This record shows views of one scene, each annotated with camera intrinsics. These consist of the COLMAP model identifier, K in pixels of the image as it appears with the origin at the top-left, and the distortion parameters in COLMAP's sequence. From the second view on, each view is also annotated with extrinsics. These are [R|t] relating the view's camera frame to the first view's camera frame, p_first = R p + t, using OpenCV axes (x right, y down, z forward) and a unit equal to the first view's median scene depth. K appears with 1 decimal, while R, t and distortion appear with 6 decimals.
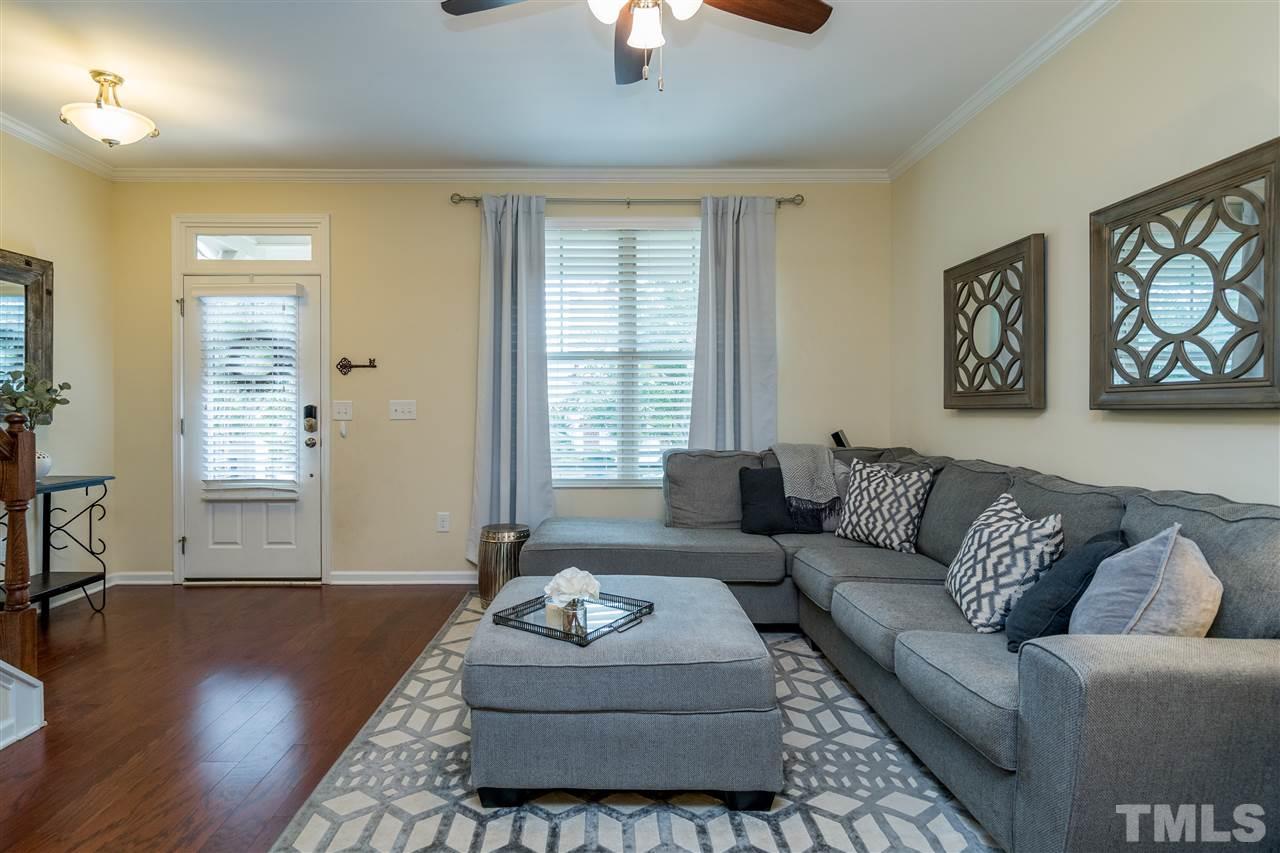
lens RADIAL K [[660.2, 0, 600.6], [0, 660.2, 413.2], [0, 0, 1]] dist [0.005309, -0.001482]
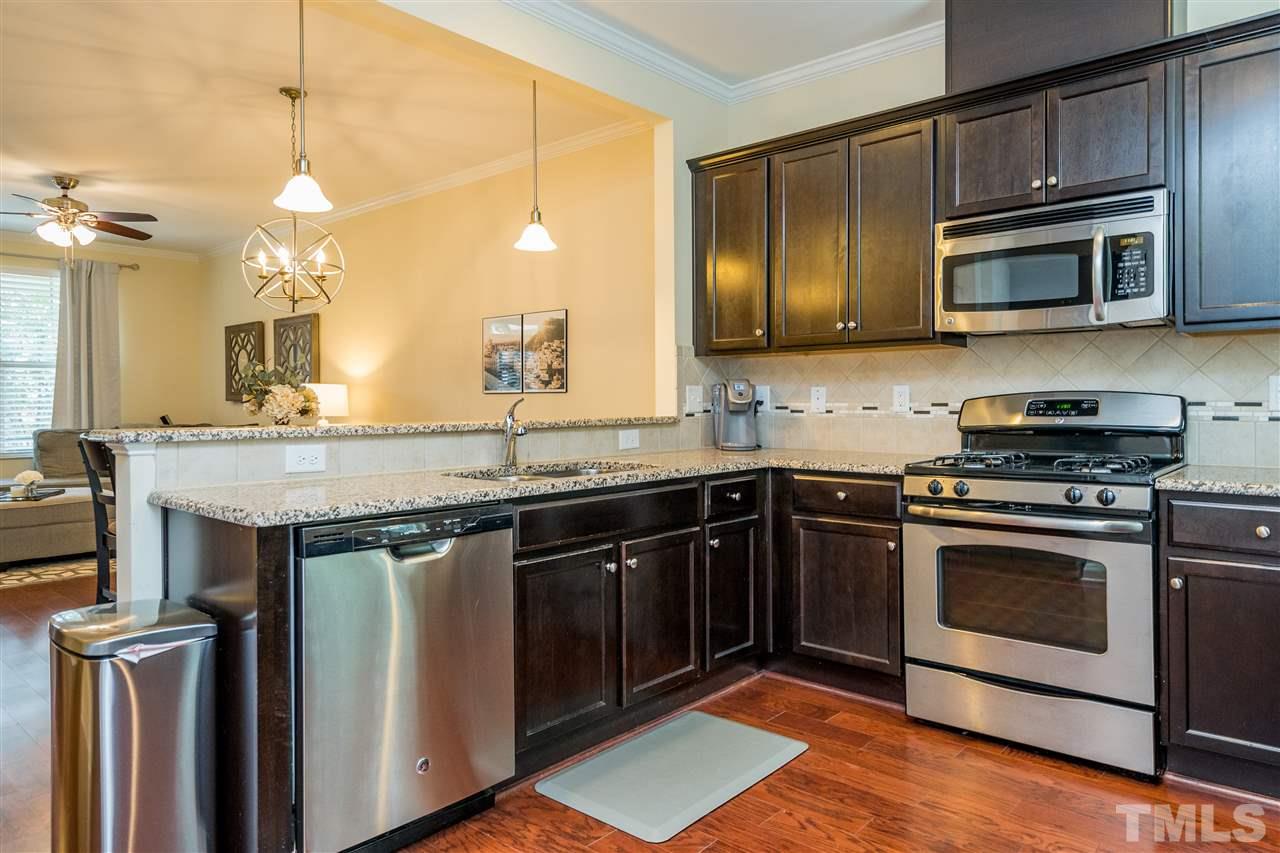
lens RADIAL K [[820.8, 0, 648.5], [0, 820.8, 406.5], [0, 0, 1]] dist [0.010864, 0.000880]
pose [[0.660355, -0.010210, 0.750884, -0.388462], [0.011141, 0.999931, 0.003798, 0.012741], [-0.750871, 0.005858, 0.660423, -1.268137]]
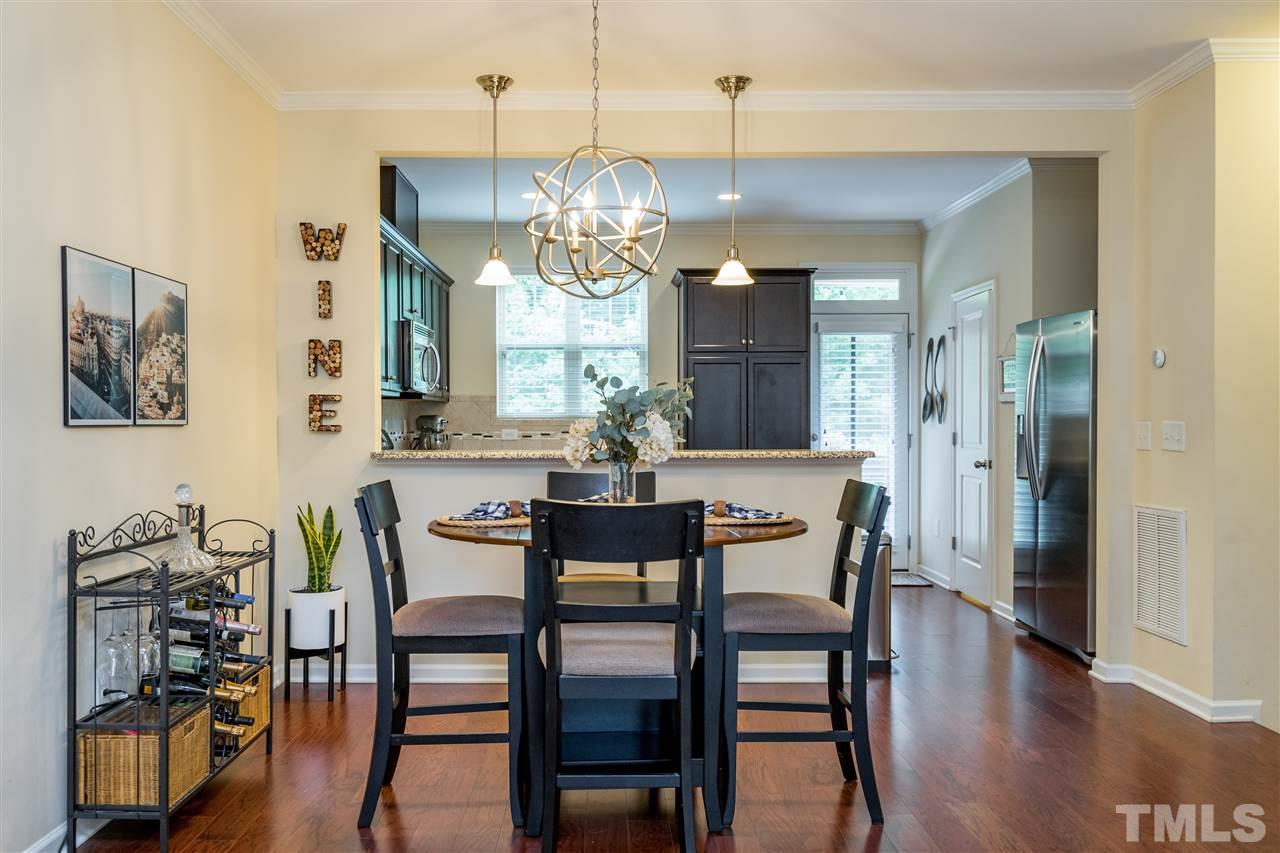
lens RADIAL K [[1045.5, 0, 600.2], [0, 1045.5, 438.1], [0, 0, 1]] dist [0.014430, -0.012038]
pose [[-0.999993, 0.002819, -0.002459, 0.105763], [0.002758, 0.999697, 0.024468, -0.016675], [0.002527, 0.024461, -0.999698, 0.615550]]
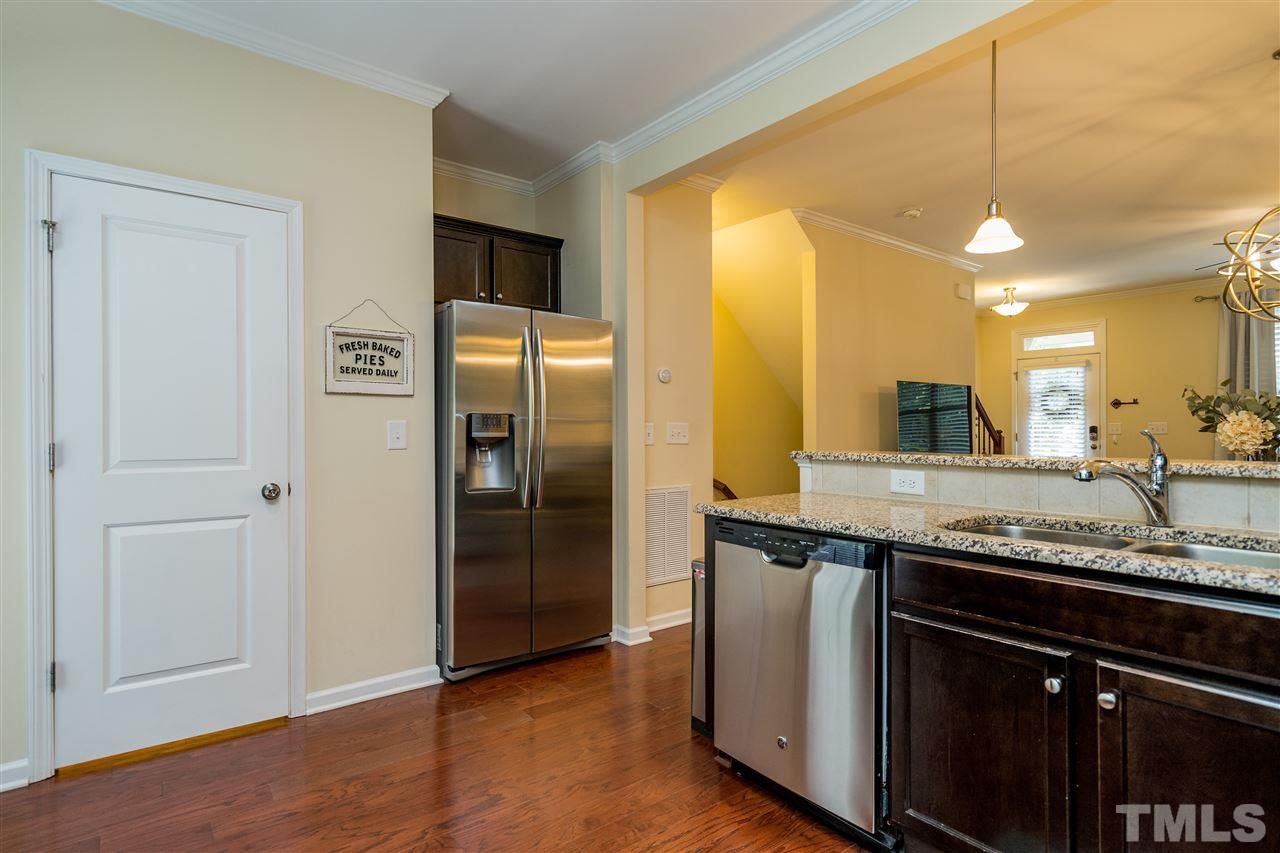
lens RADIAL K [[660.2, 0, 628.2], [0, 660.2, 432.8], [0, 0, 1]] dist [0.005309, -0.001482]
pose [[0.611354, -0.000898, -0.791356, 0.231759], [0.000286, 1.000000, -0.000915, 0.008881], [0.791357, 0.000333, 0.611354, -1.208116]]
